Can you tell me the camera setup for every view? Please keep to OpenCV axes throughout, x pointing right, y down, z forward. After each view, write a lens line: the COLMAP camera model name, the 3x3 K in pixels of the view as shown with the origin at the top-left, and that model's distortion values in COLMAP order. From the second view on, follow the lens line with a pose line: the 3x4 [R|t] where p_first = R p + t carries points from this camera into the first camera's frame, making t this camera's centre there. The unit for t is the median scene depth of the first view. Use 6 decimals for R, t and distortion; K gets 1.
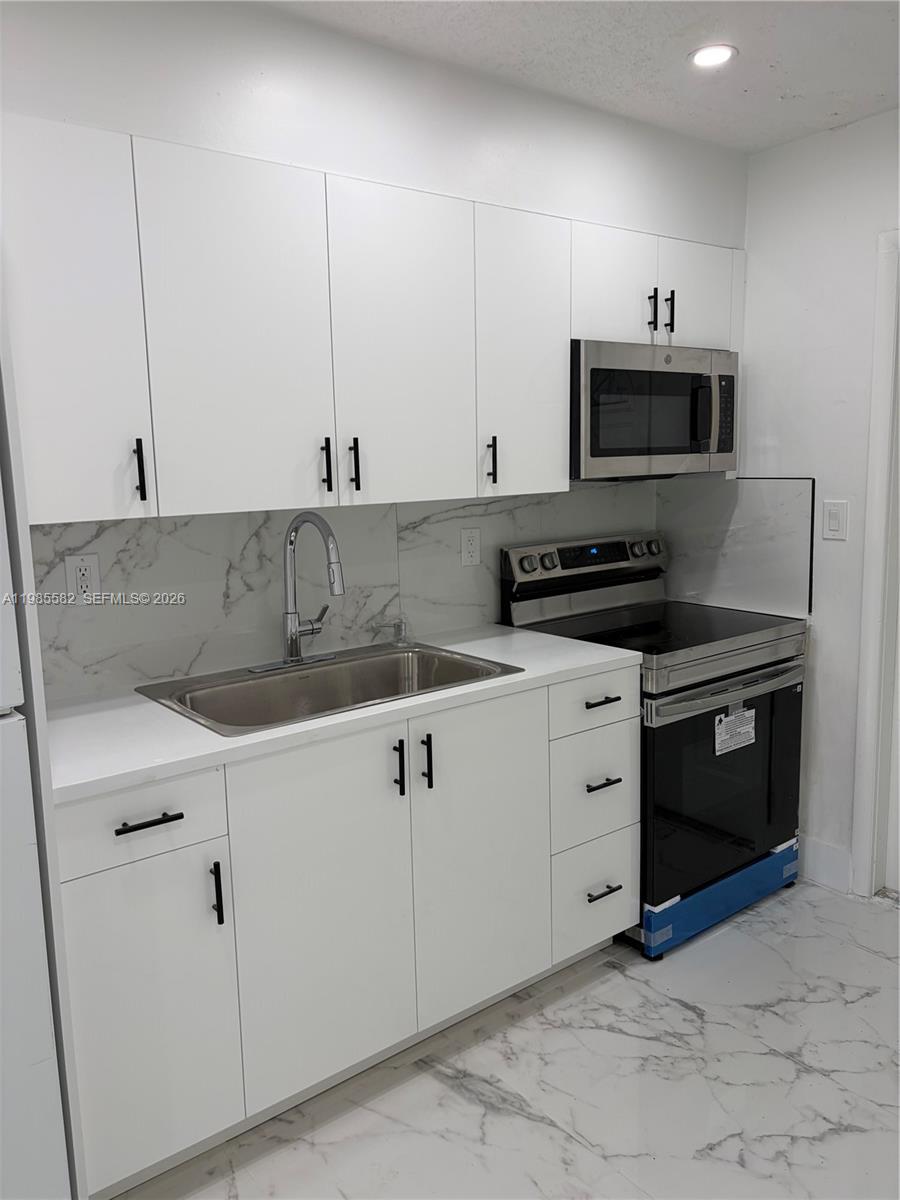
lens RADIAL K [[909.1, 0, 433.6], [0, 909.1, 589.1], [0, 0, 1]] dist [0.043684, -0.052288]
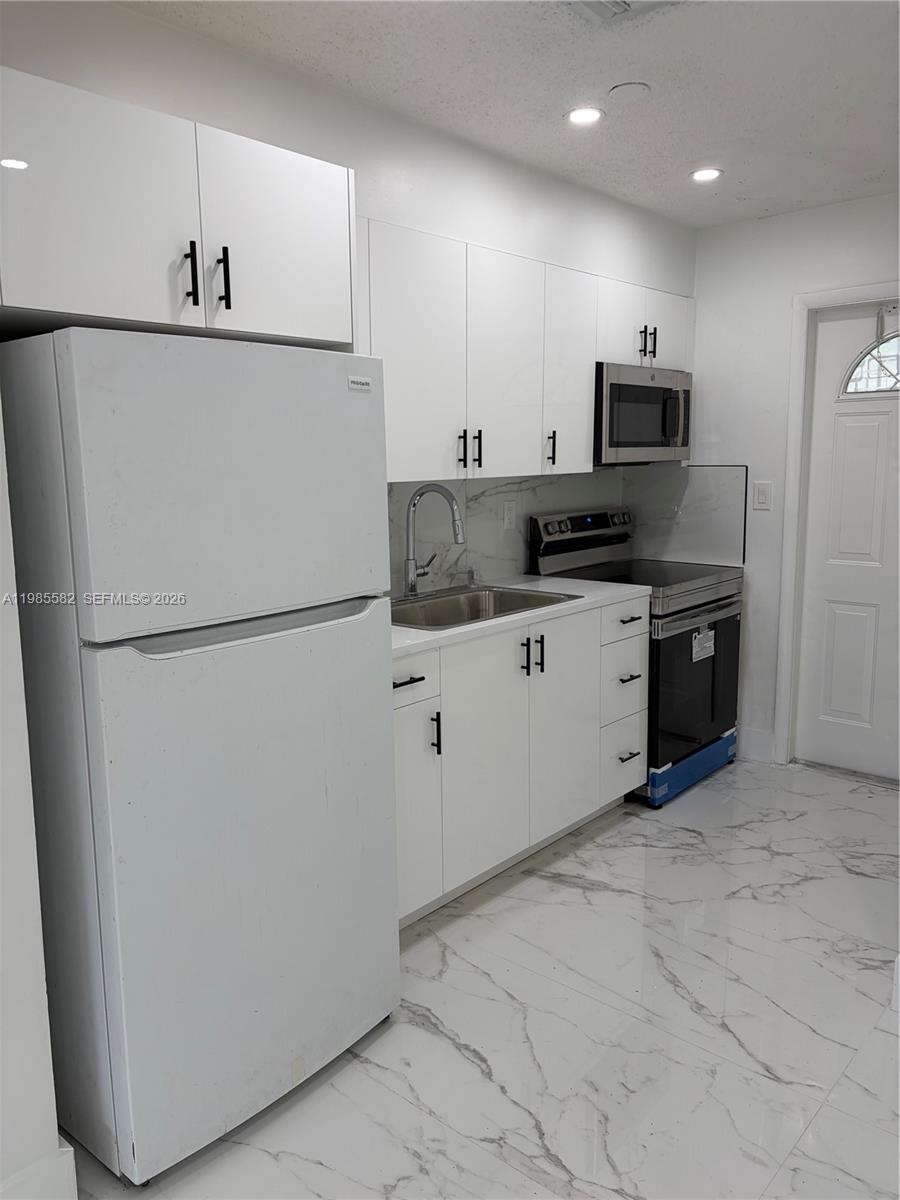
lens RADIAL K [[909.1, 0, 454.4], [0, 909.1, 588.4], [0, 0, 1]] dist [0.043684, -0.052288]
pose [[0.979812, -0.015788, 0.199295, -0.356958], [0.015596, 0.999875, 0.002535, 0.065430], [-0.199310, 0.000625, 0.979936, -0.325313]]
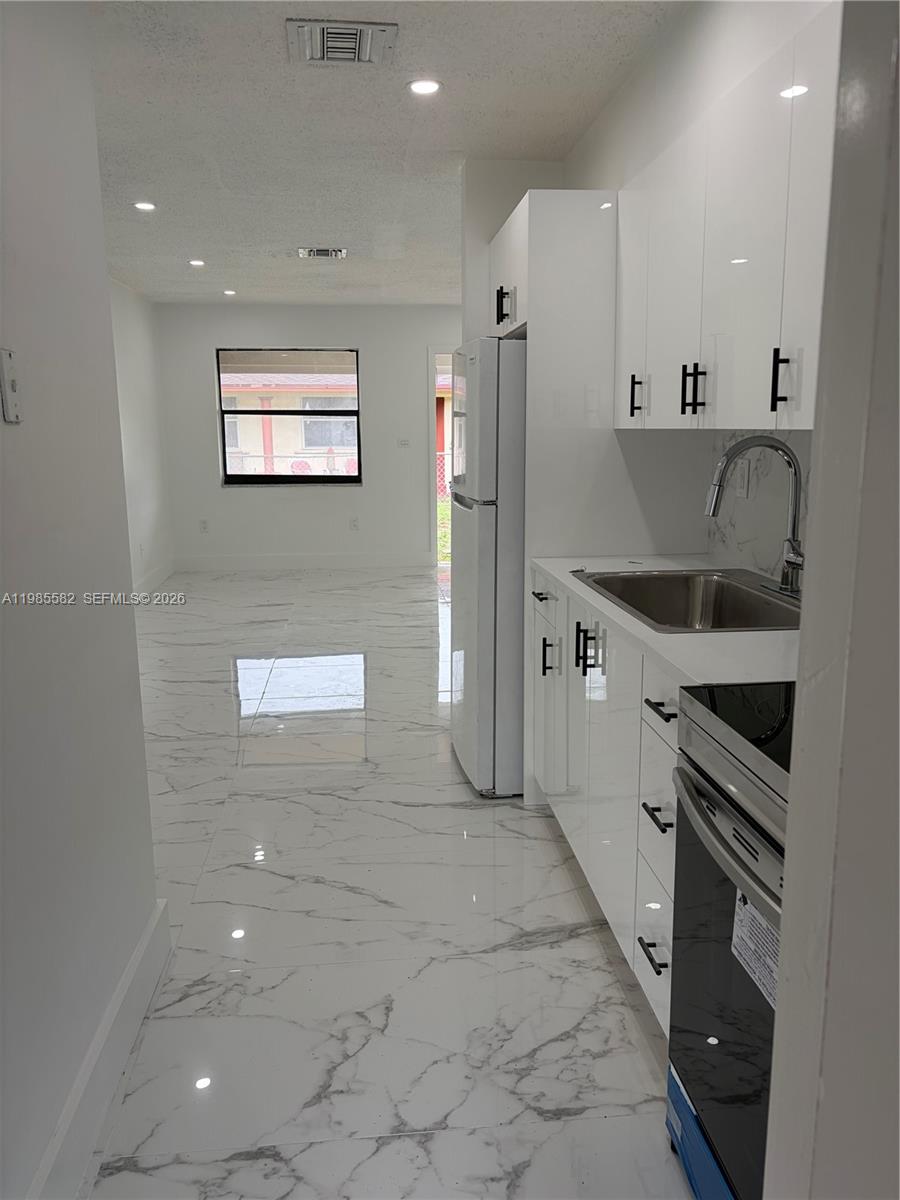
lens RADIAL K [[909.1, 0, 459.1], [0, 909.1, 598.1], [0, 0, 1]] dist [0.043684, -0.052288]
pose [[-0.524199, 0.196071, -0.828717, 0.858099], [-0.079446, 0.957631, 0.276824, -0.158788], [0.847882, 0.210949, -0.486413, 1.186568]]
